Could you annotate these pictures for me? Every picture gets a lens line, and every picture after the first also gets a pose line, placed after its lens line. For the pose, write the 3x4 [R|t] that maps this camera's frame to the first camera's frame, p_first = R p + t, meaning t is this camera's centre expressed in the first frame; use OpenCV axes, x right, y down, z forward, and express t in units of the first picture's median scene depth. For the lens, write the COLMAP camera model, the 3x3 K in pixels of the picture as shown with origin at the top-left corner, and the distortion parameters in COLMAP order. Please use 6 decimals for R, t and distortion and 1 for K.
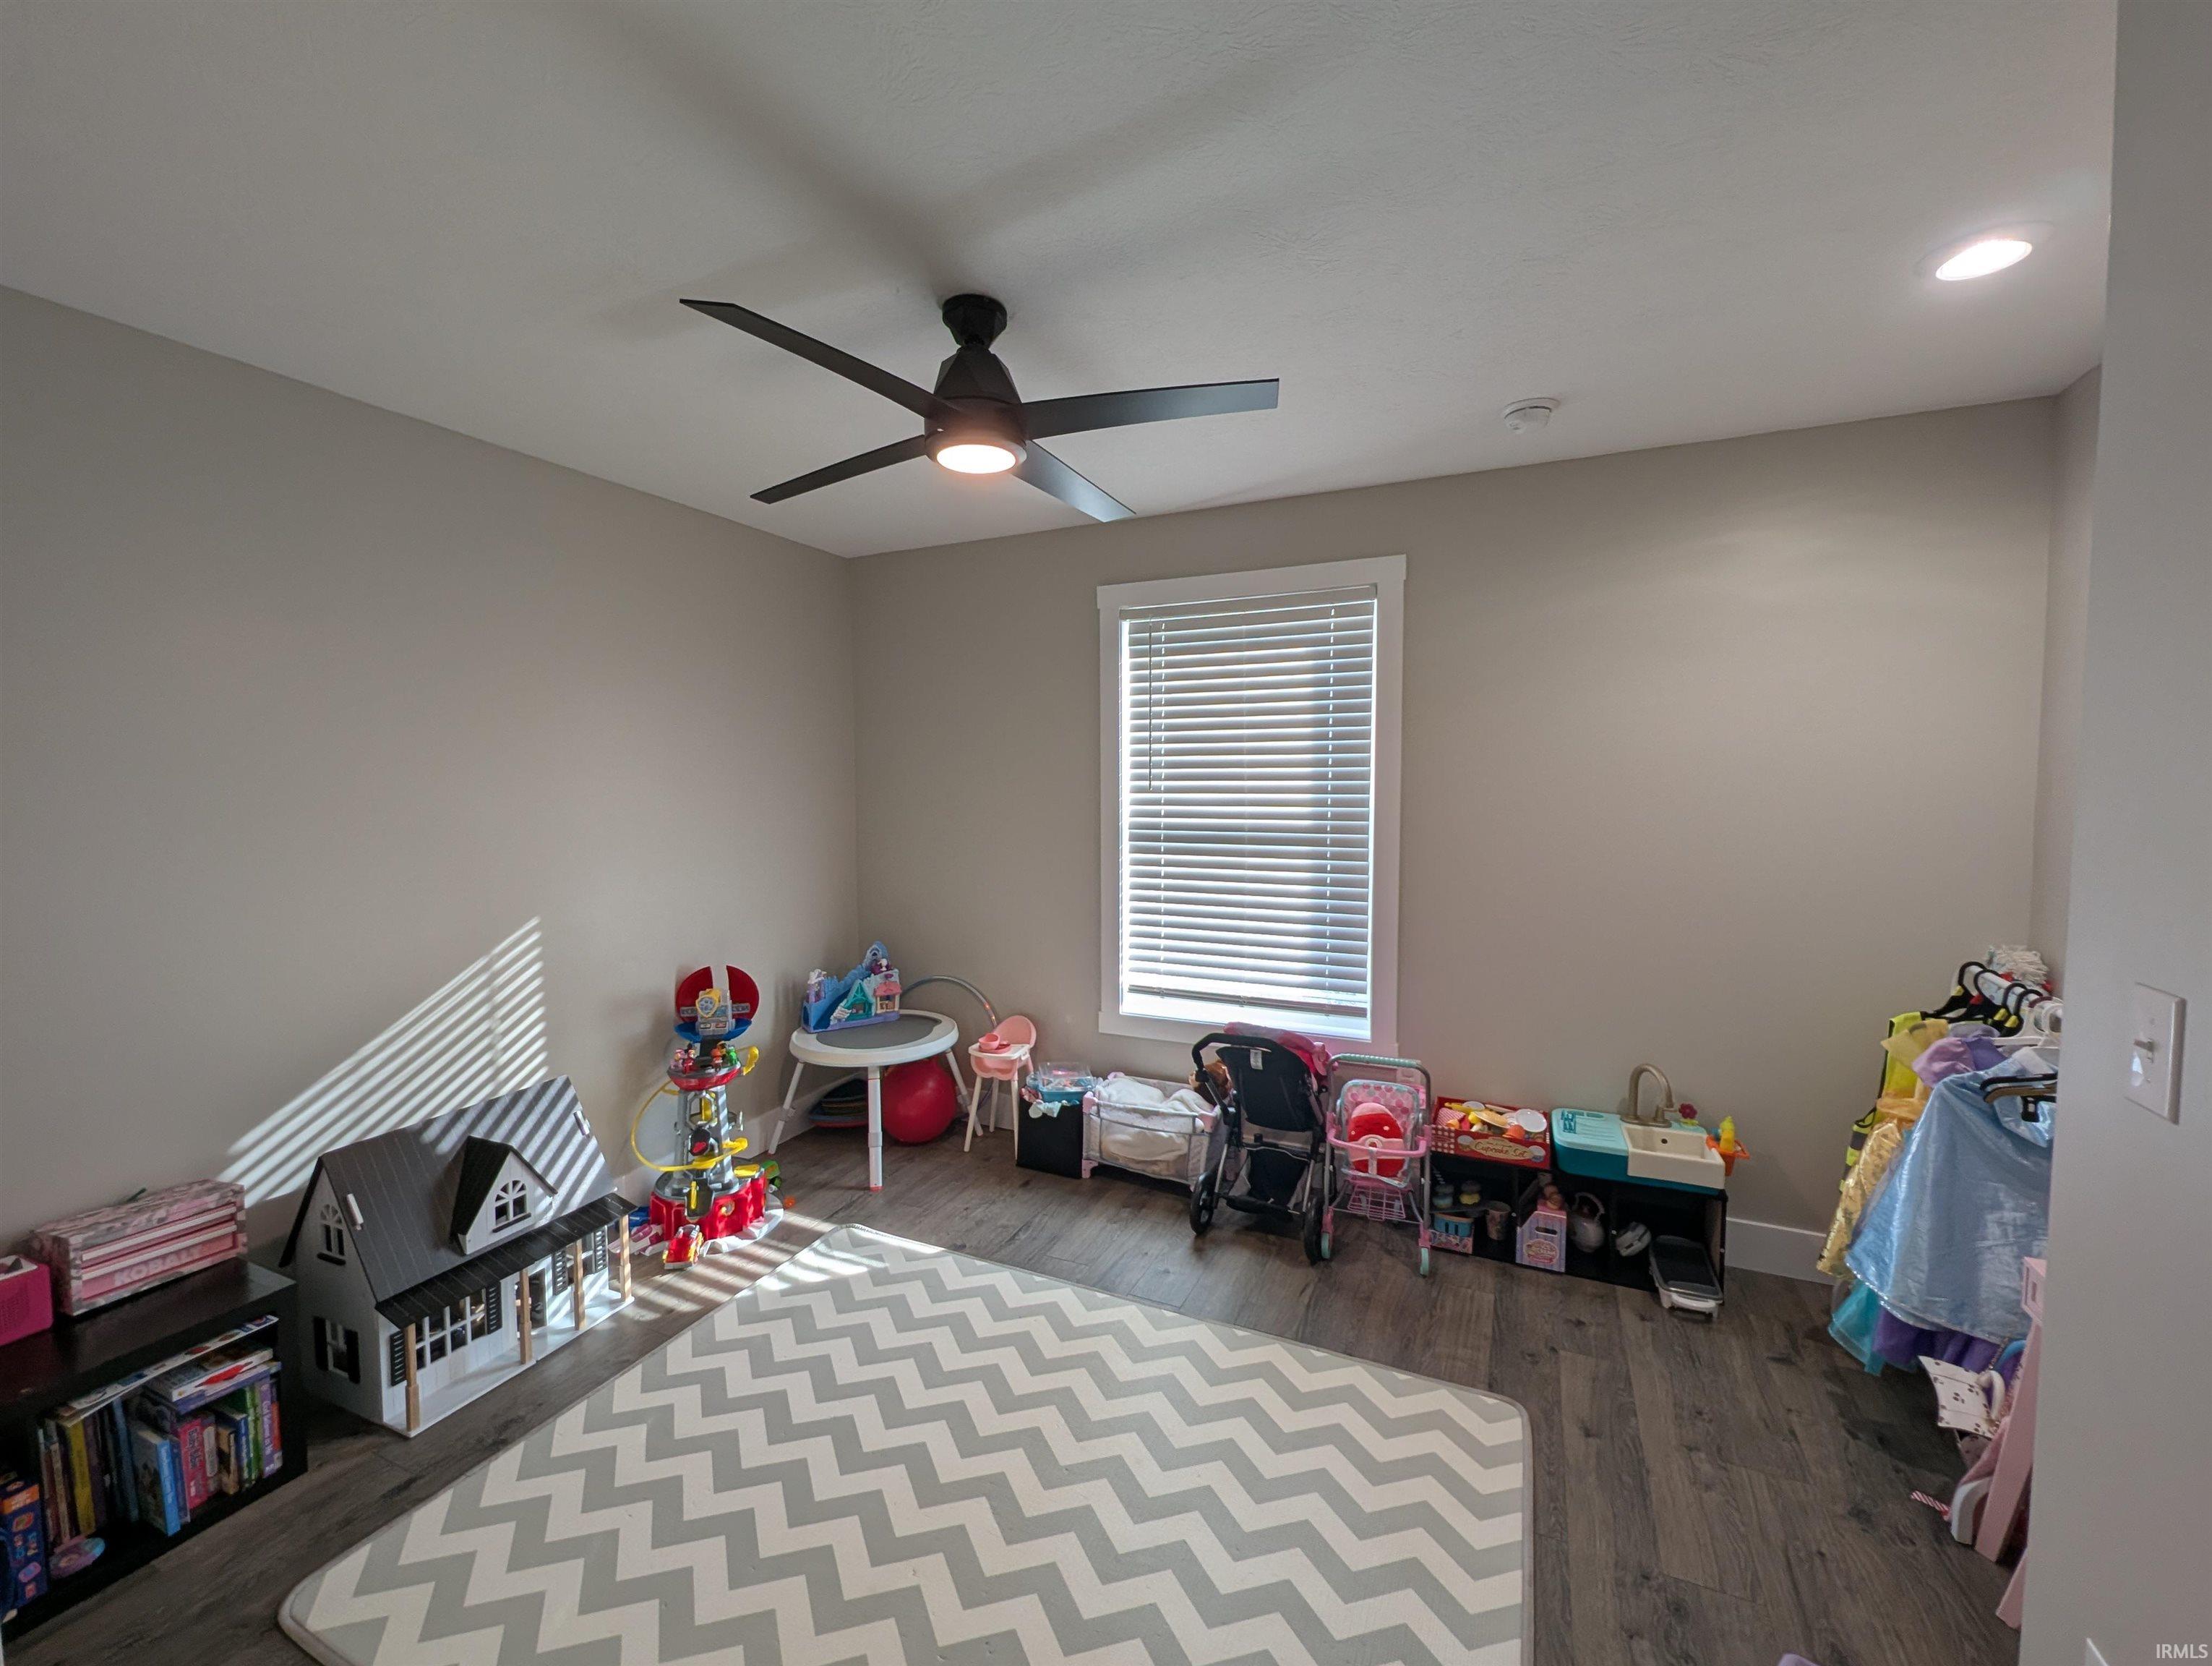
lens RADIAL K [[905.3, 0, 1106.8], [0, 905.3, 837.8], [0, 0, 1]] dist [-0.000025, 0.000751]
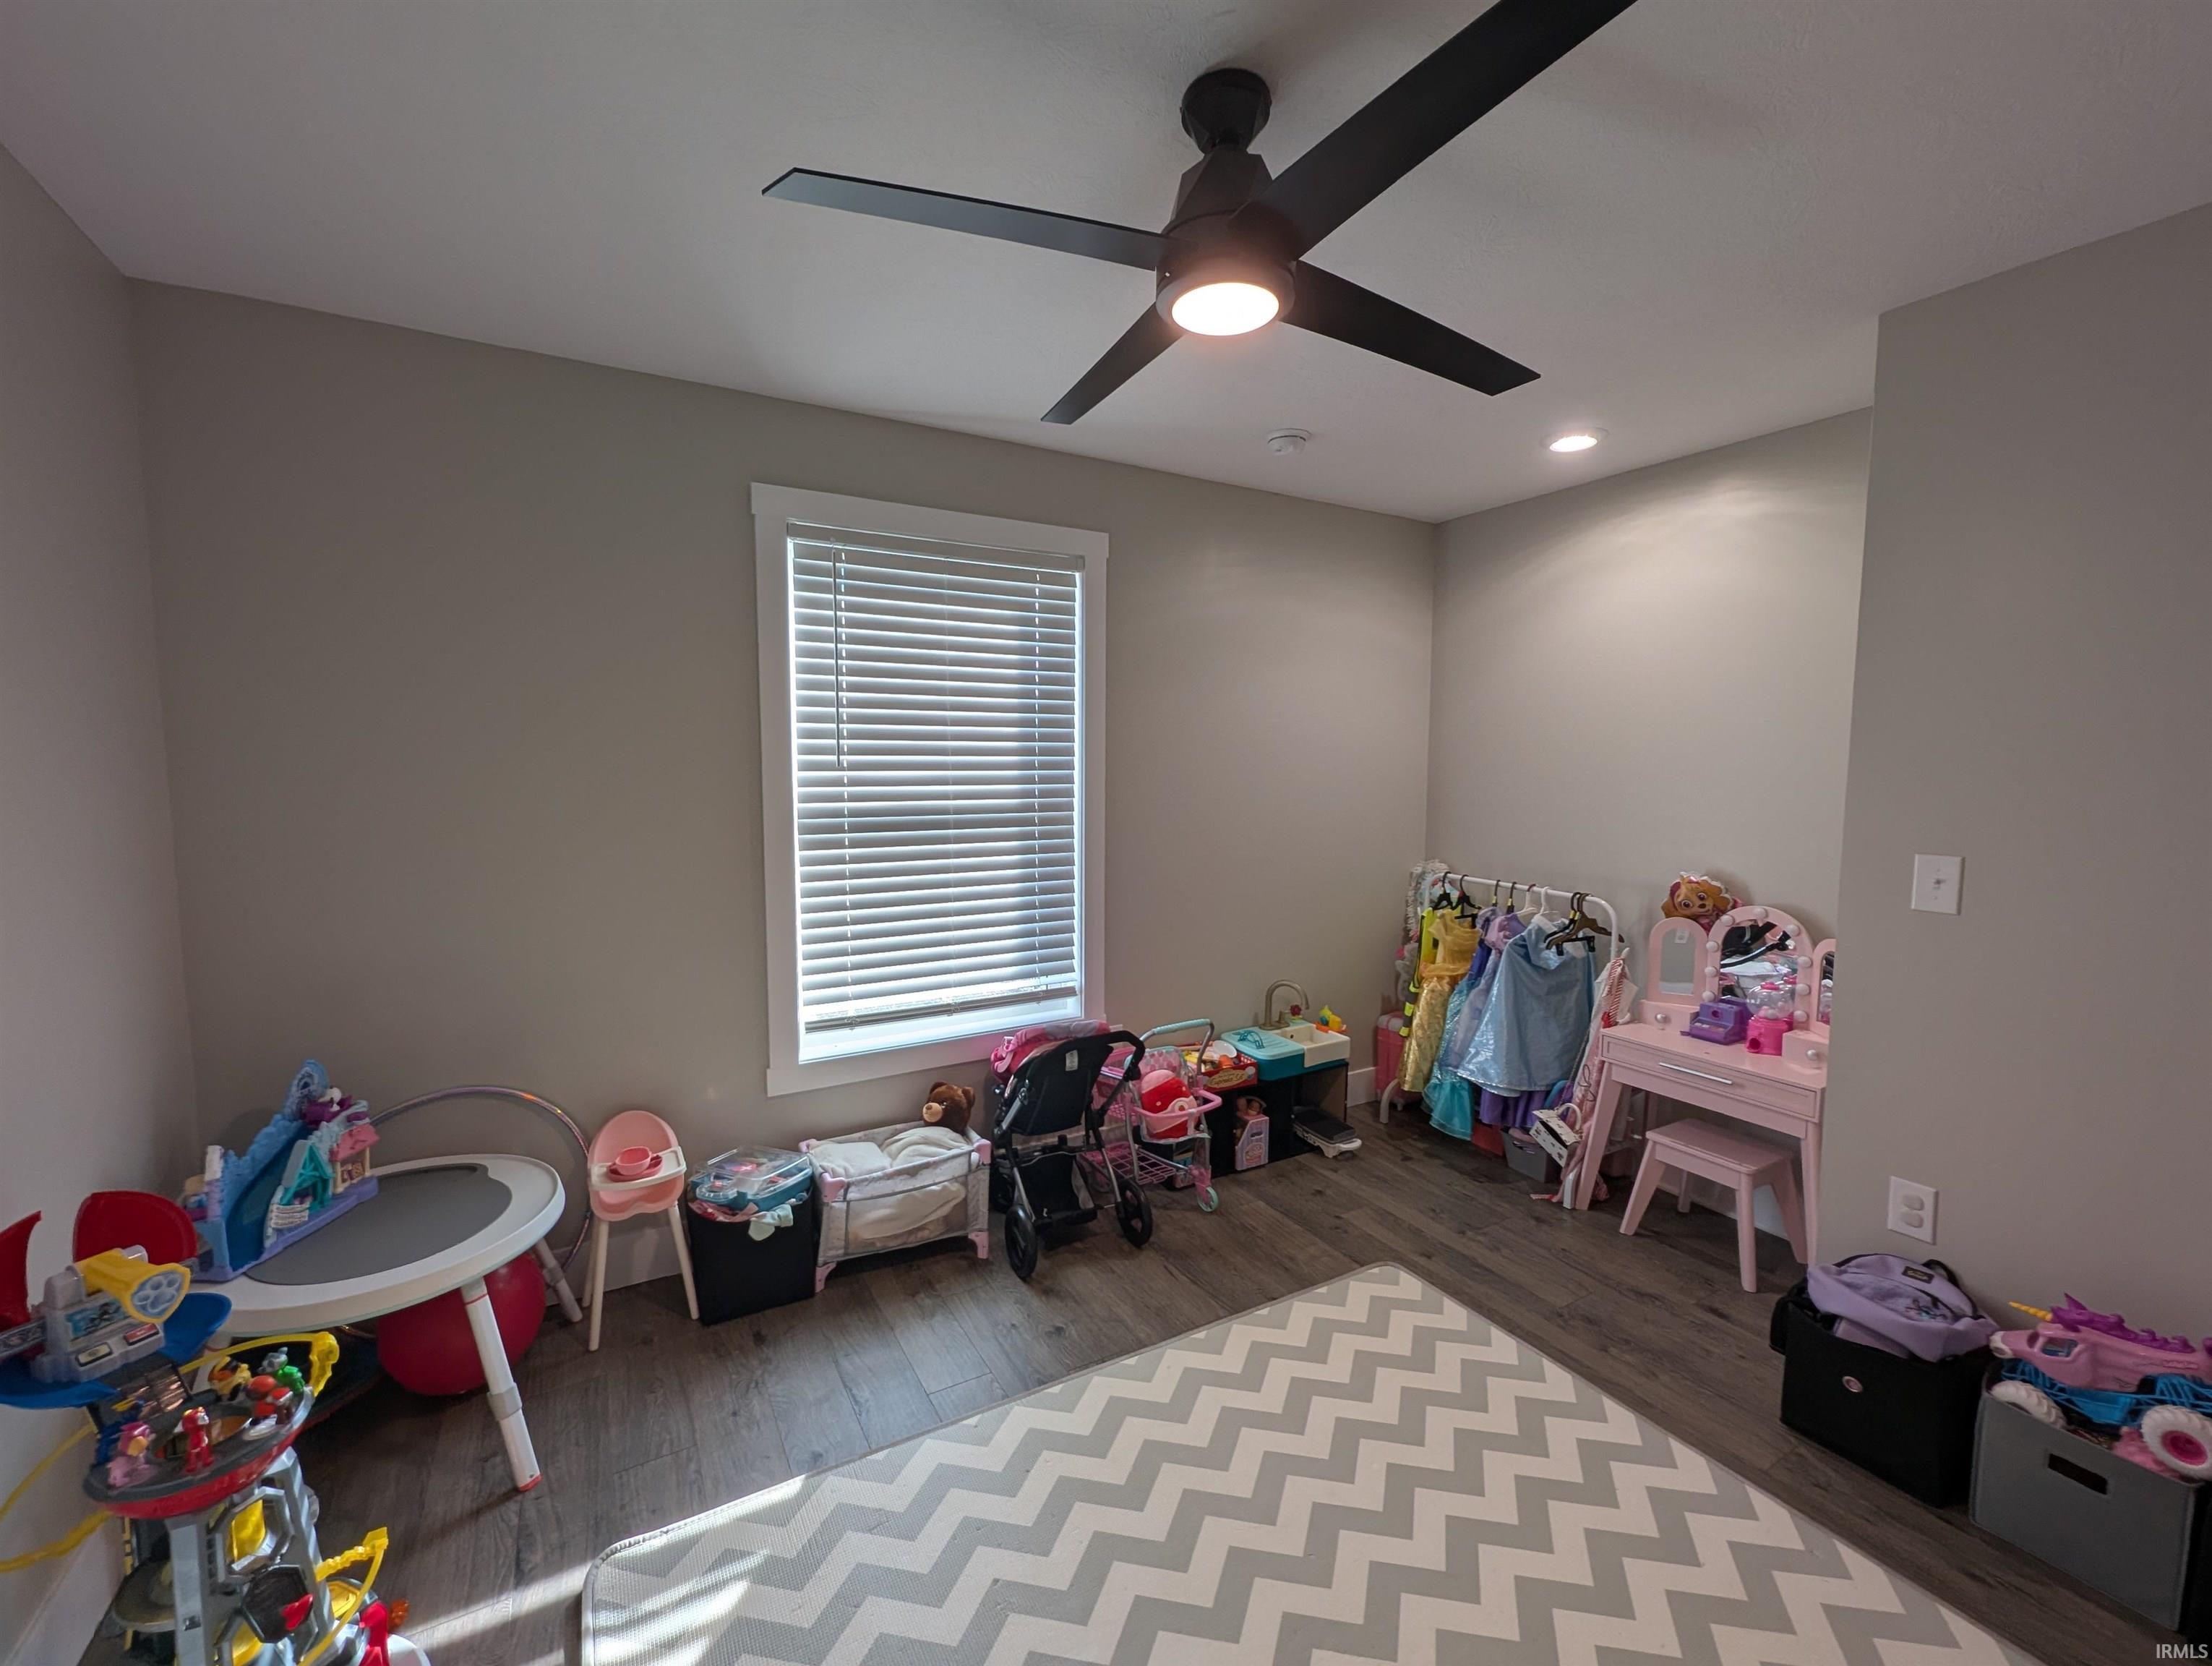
lens RADIAL K [[905.3, 0, 1106.8], [0, 905.3, 837.8], [0, 0, 1]] dist [-0.000025, 0.000751]
pose [[0.581214, -0.064236, 0.811211, -0.482021], [0.047956, 0.997851, 0.044655, -0.016458], [-0.812336, 0.012949, 0.583046, 0.386695]]
